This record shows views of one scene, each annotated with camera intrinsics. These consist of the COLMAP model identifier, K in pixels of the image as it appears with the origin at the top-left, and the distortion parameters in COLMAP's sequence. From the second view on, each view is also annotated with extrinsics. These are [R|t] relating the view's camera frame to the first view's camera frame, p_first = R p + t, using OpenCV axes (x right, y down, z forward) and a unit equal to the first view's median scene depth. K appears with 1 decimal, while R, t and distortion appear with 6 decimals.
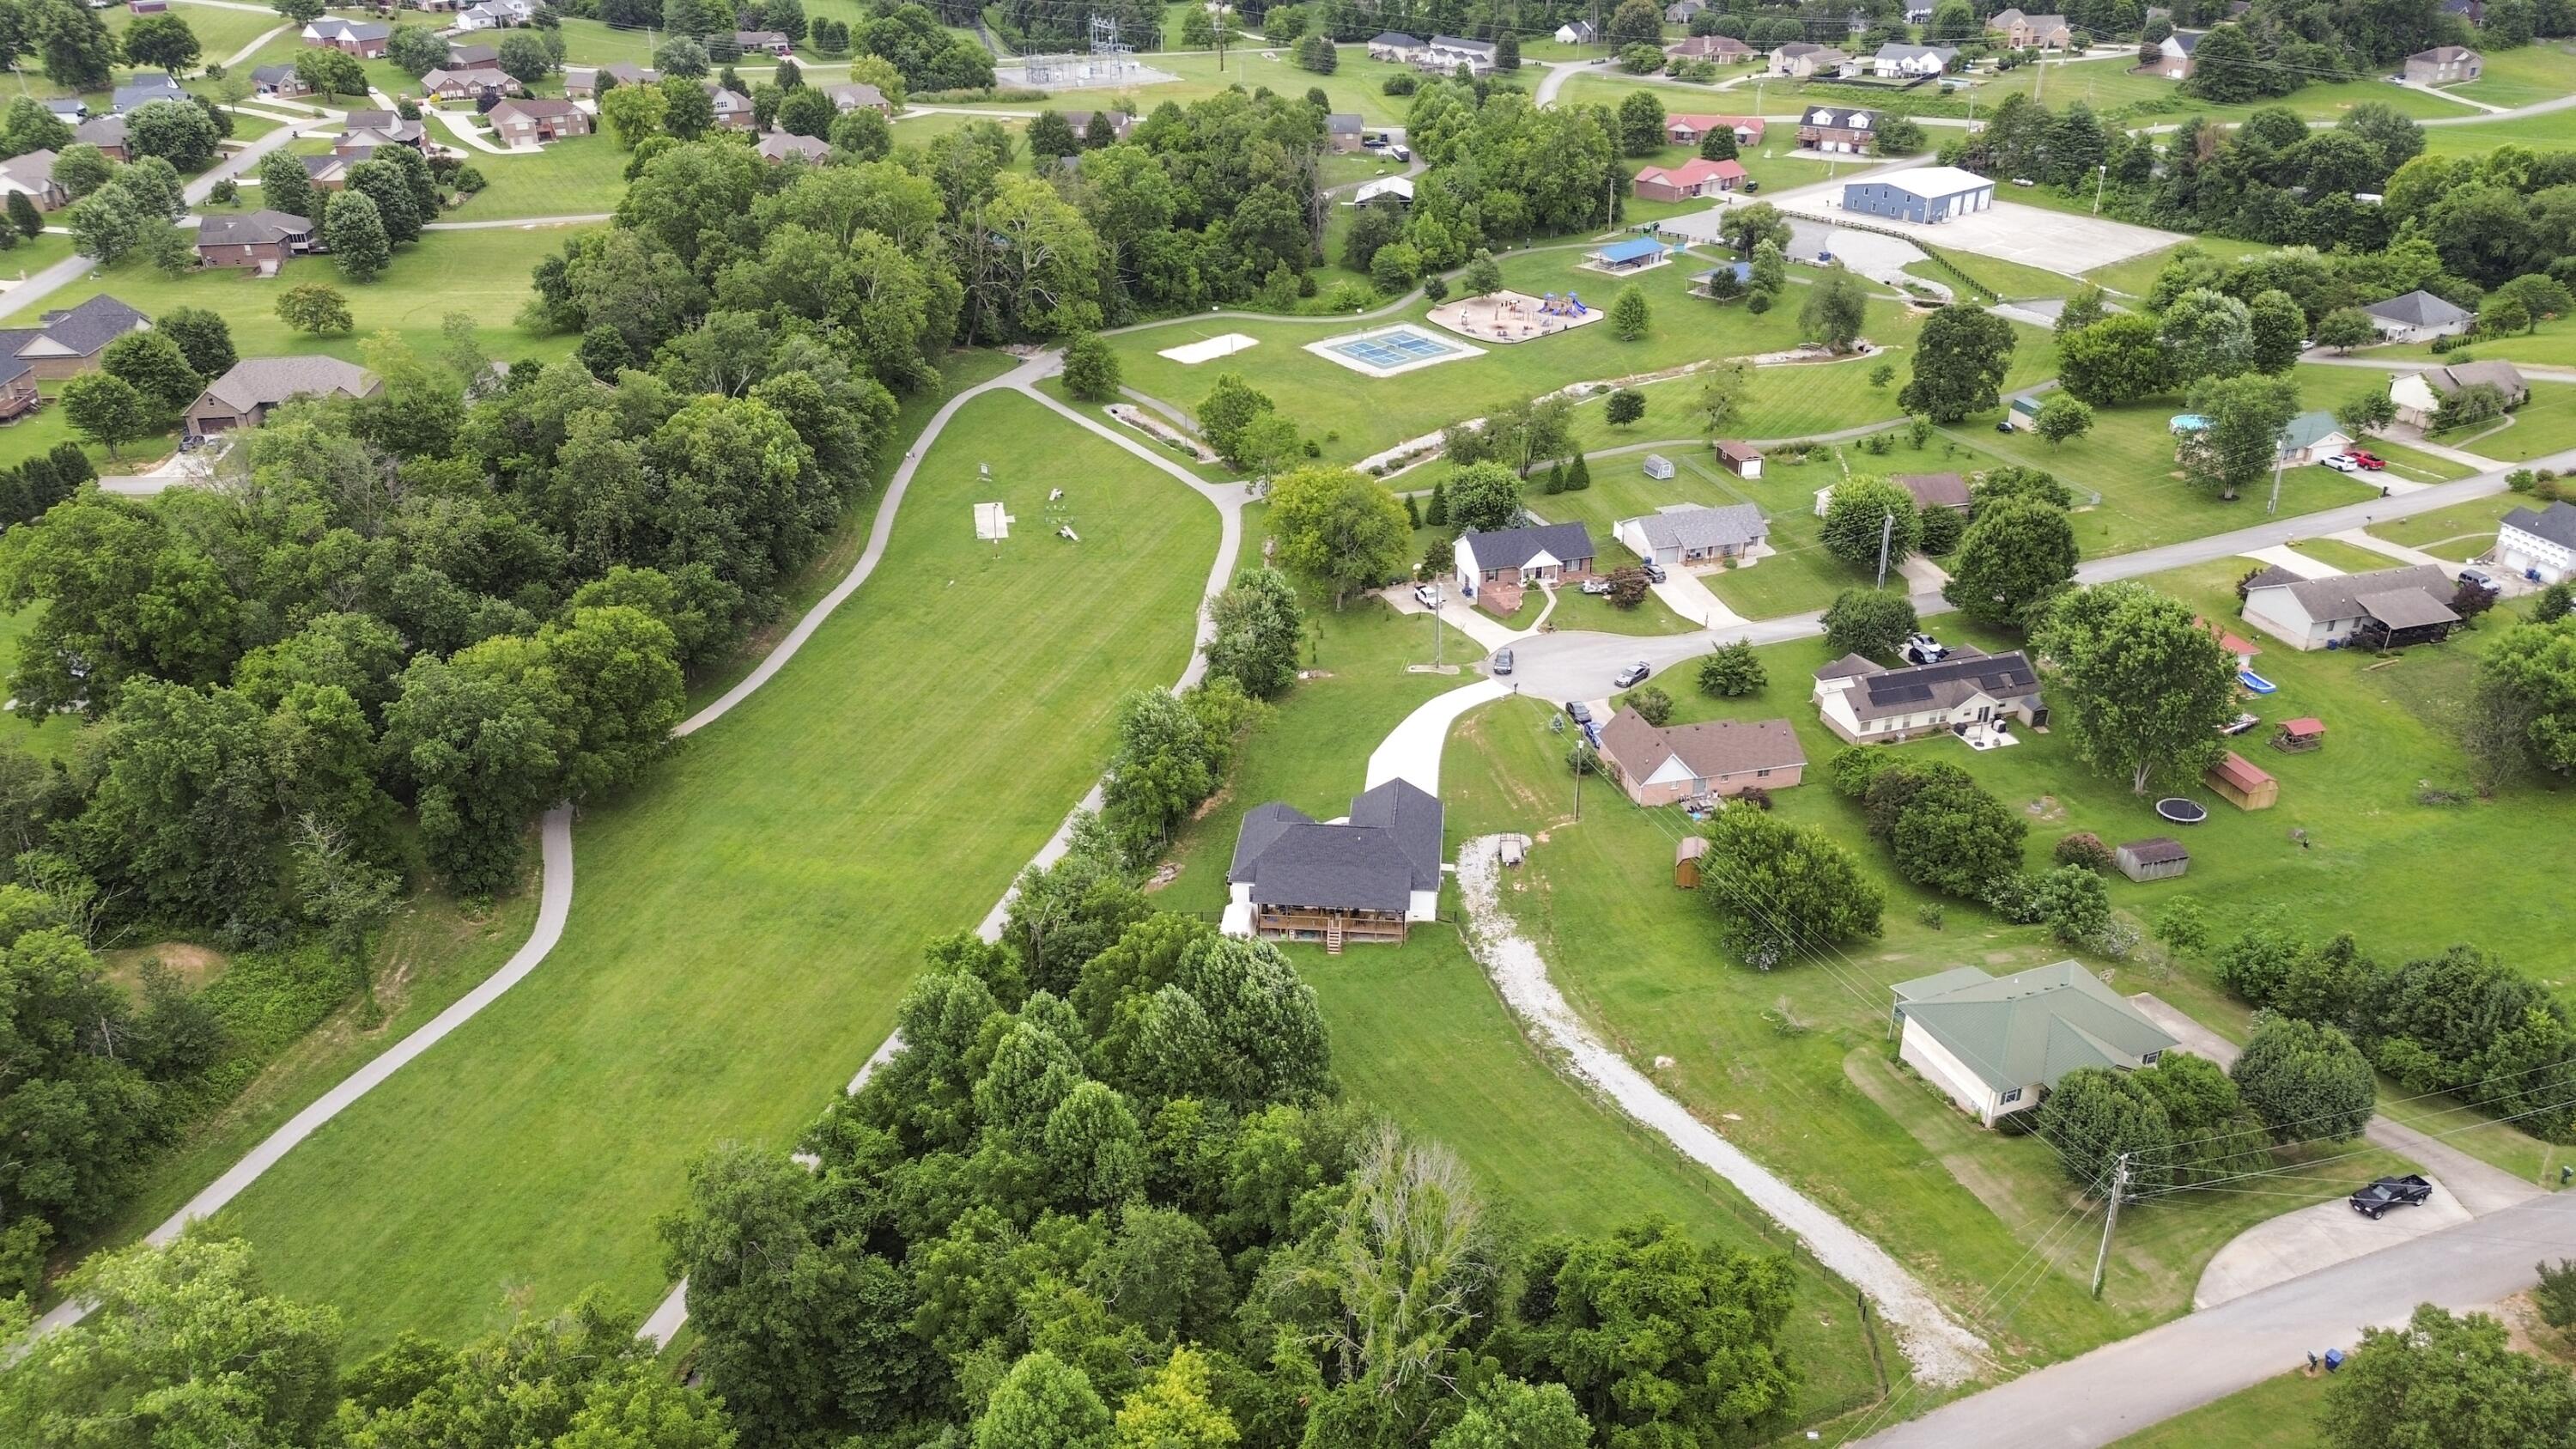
lens RADIAL K [[1816.8, 0, 1288.0], [0, 1816.8, 724.5], [0, 0, 1]] dist [0.099584, -0.108596]
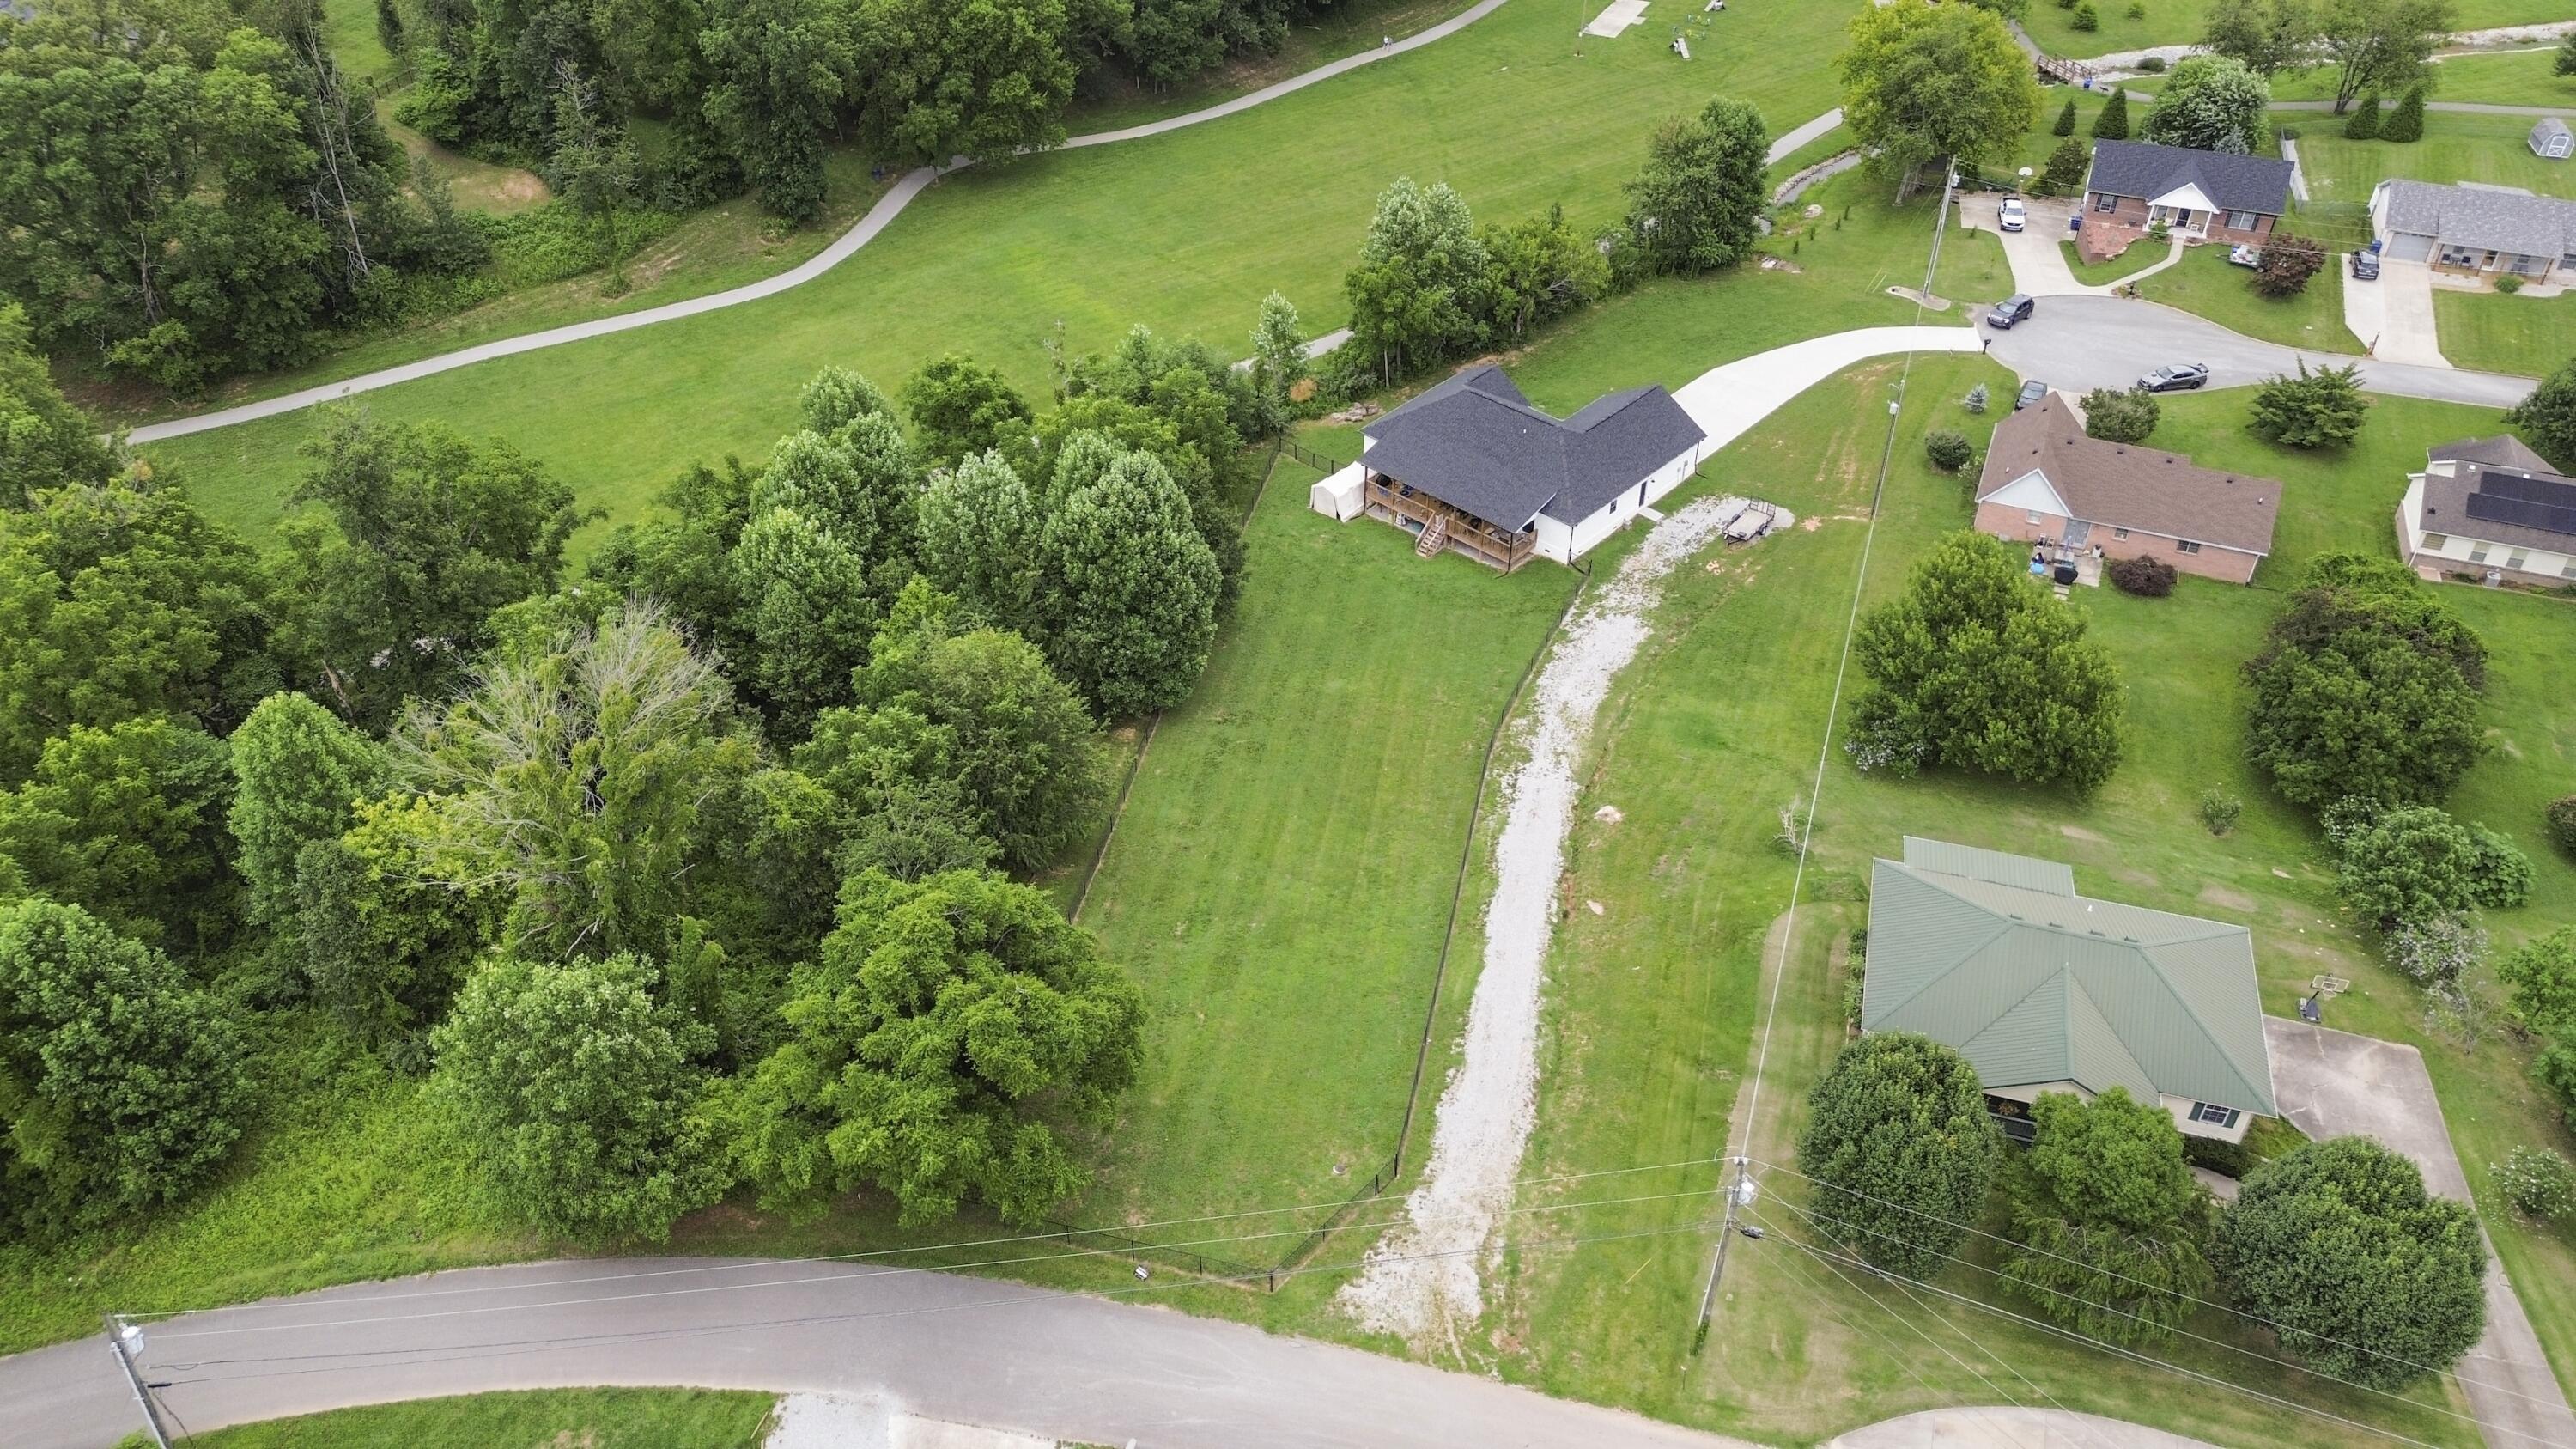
lens RADIAL K [[1816.8, 0, 1288.0], [0, 1816.8, 724.5], [0, 0, 1]] dist [0.099584, -0.108596]
pose [[0.805892, 0.382701, -0.451751, 0.332598], [-0.283924, 0.919359, 0.272334, -0.003068], [0.519544, -0.091209, 0.849562, 0.278142]]
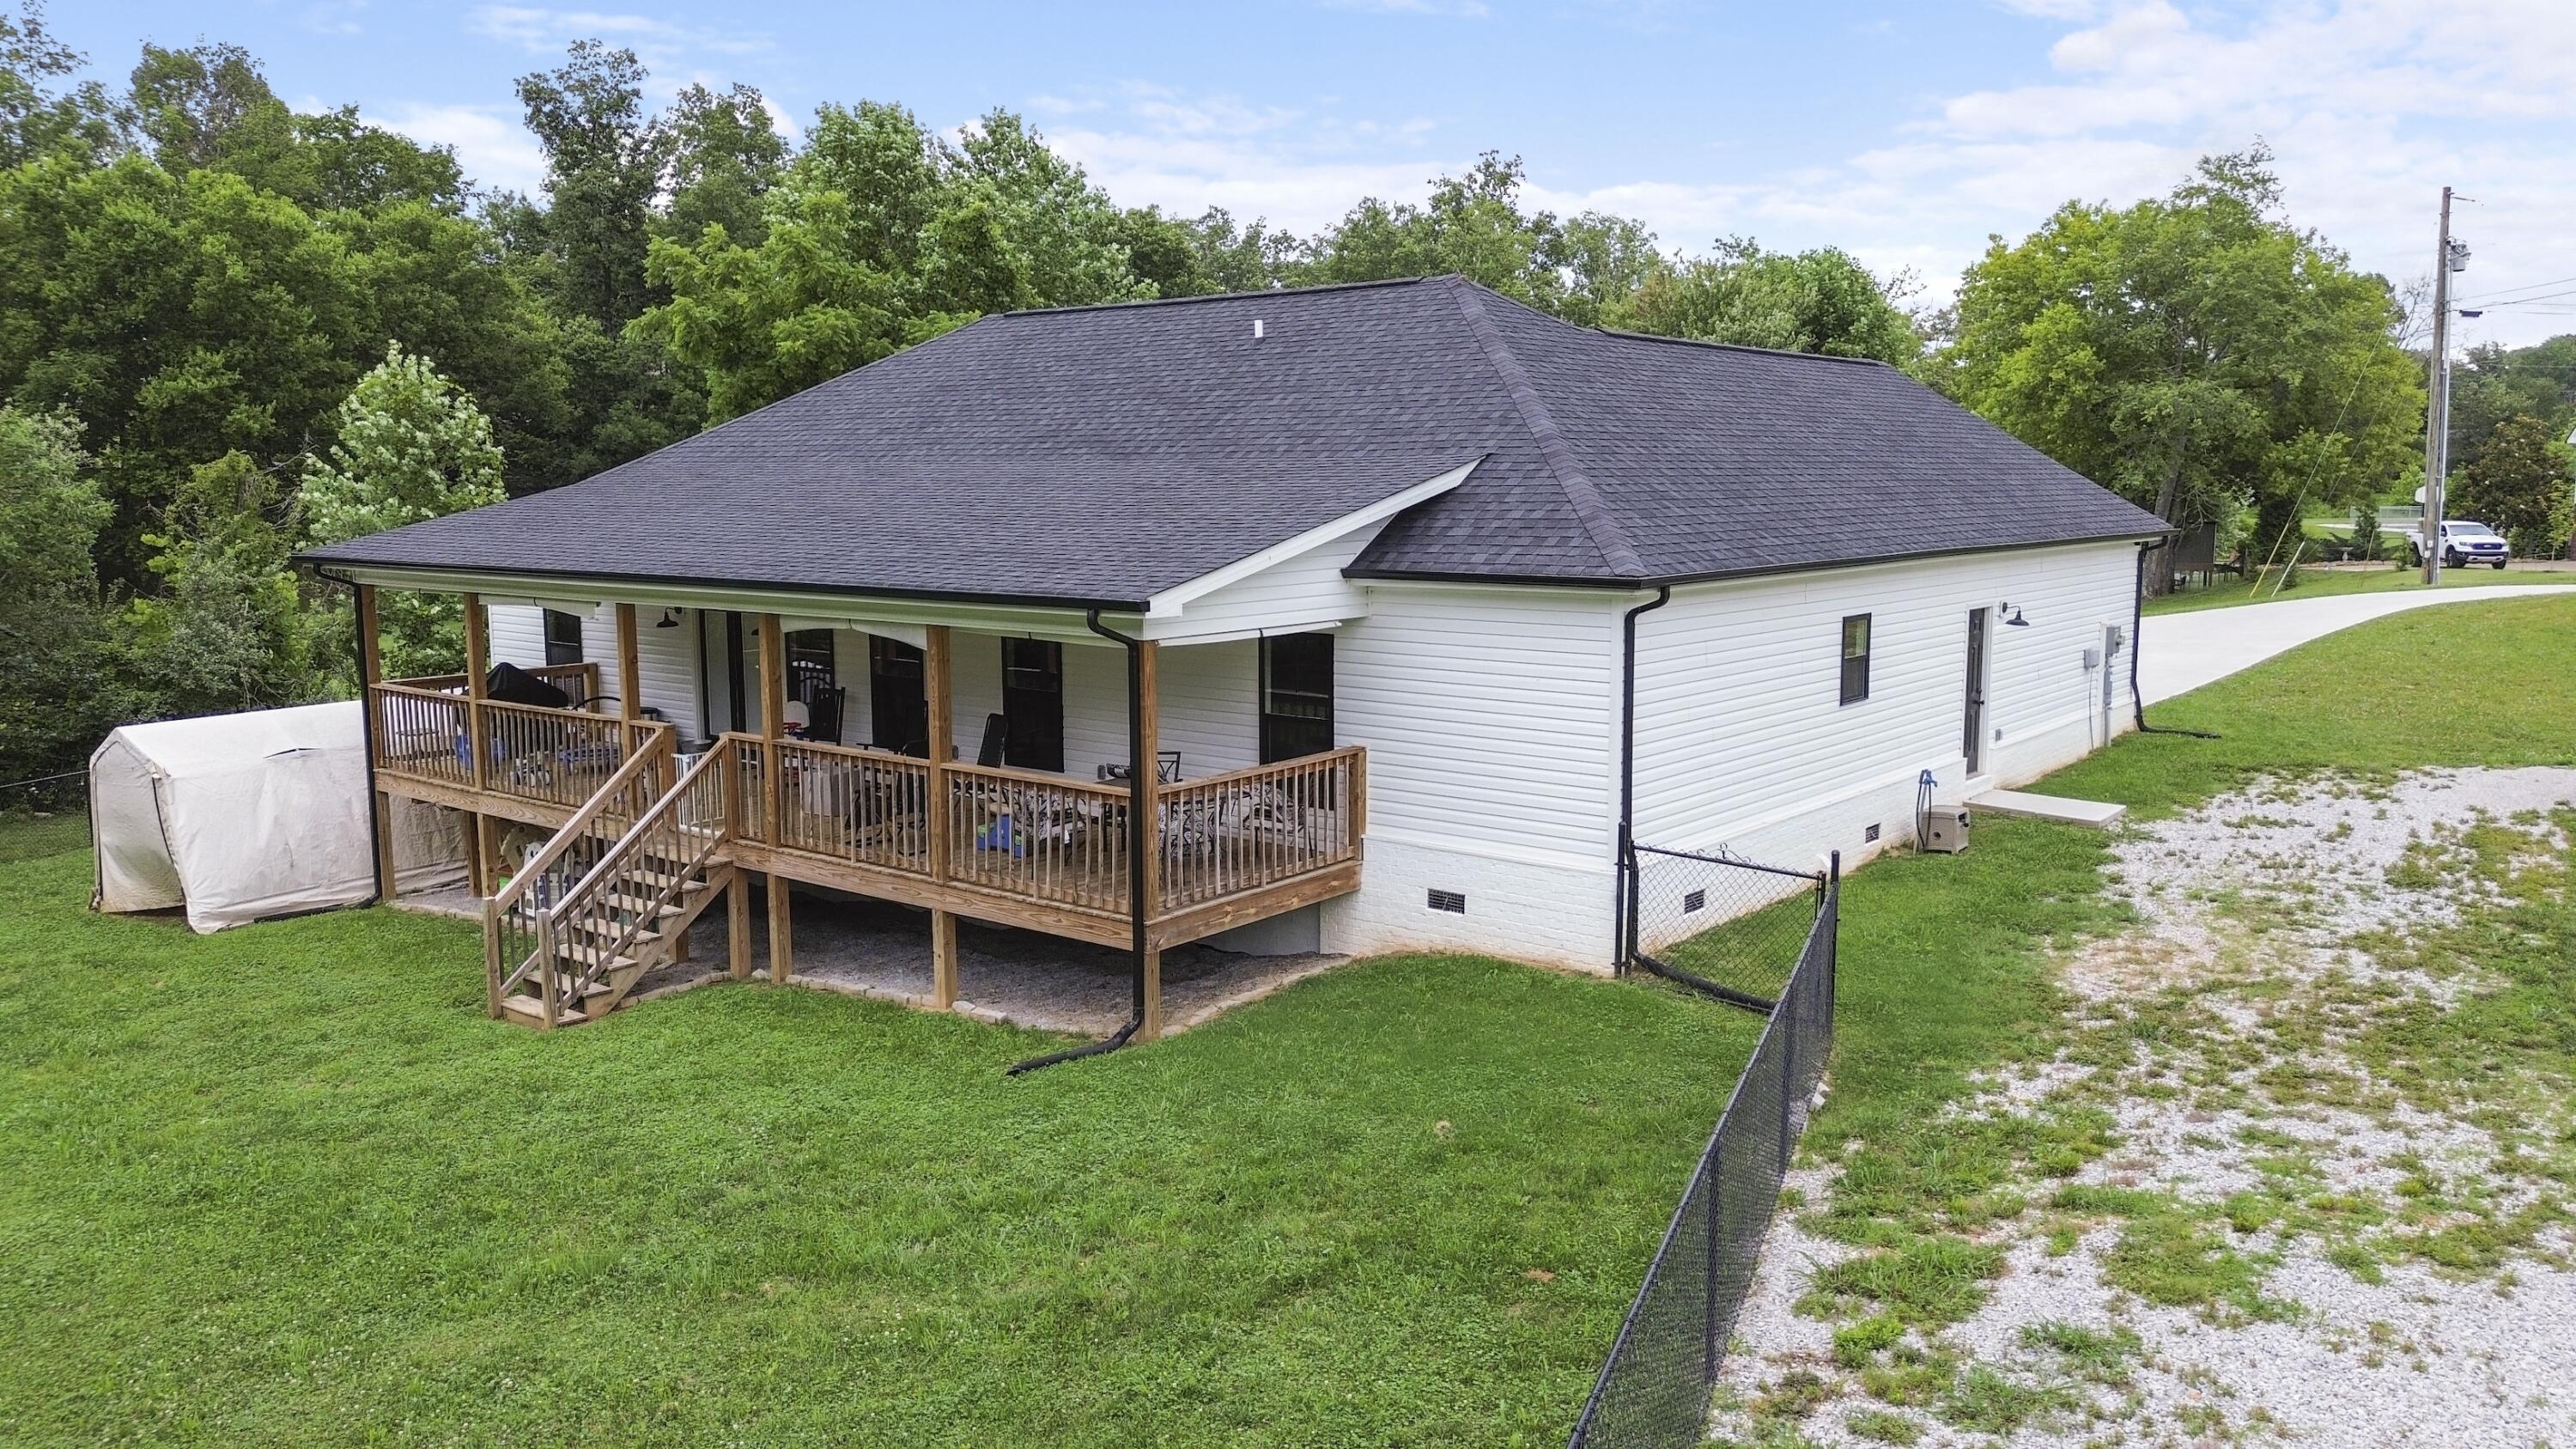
lens RADIAL K [[1816.8, 0, 1288.0], [0, 1816.8, 724.5], [0, 0, 1]] dist [0.099584, -0.108596]
pose [[0.842572, 0.088686, -0.531232, 0.114461], [-0.257128, 0.932922, -0.252077, 0.114317], [0.473242, 0.348987, 0.808857, 0.843521]]
